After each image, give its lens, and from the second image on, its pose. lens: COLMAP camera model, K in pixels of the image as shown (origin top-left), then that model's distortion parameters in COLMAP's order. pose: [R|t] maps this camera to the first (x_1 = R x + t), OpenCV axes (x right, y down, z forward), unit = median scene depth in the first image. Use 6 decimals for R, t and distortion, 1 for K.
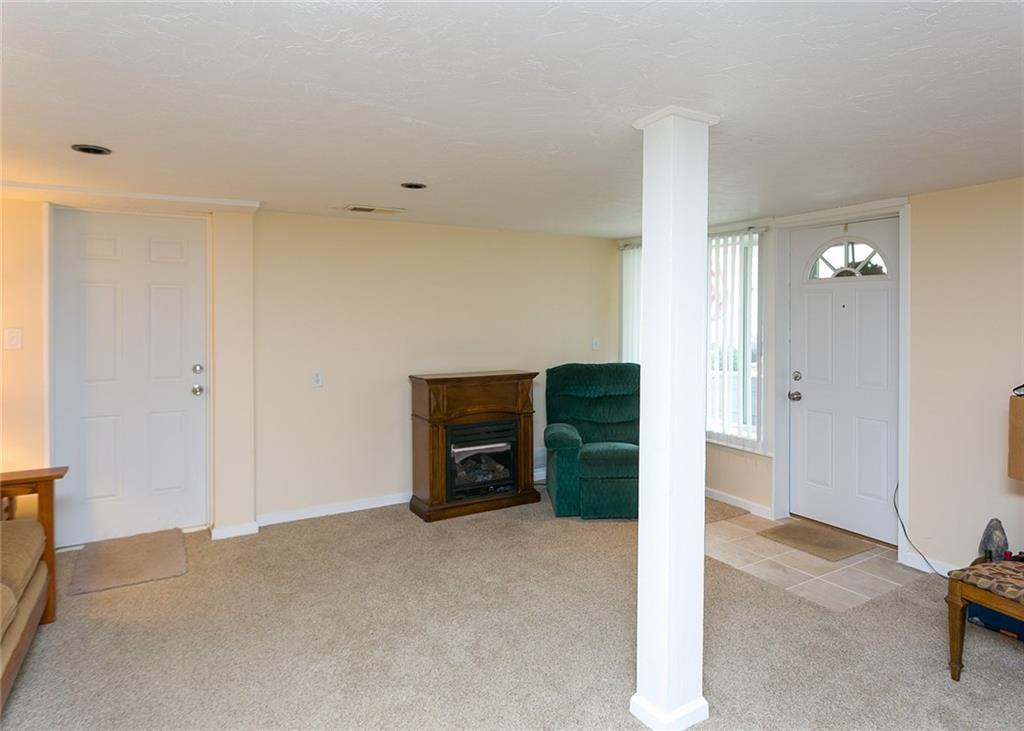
lens RADIAL K [[584.0, 0, 512.0], [0, 584.0, 365.5], [0, 0, 1]] dist [0.000716, 0.000144]
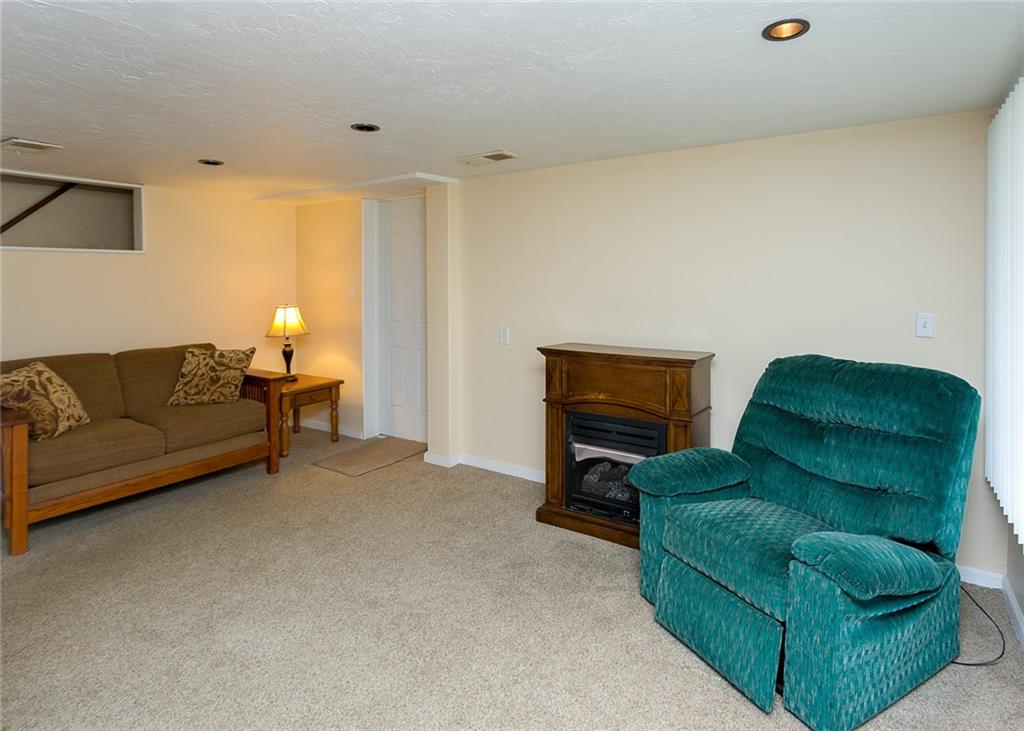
lens RADIAL K [[550.1, 0, 511.1], [0, 550.1, 327.6], [0, 0, 1]] dist [0.022162, -0.000047]
pose [[0.420303, 0.080149, -0.903837, 0.510861], [-0.060717, 0.996343, 0.060118, -0.046907], [0.905350, 0.029611, 0.423632, 0.608970]]
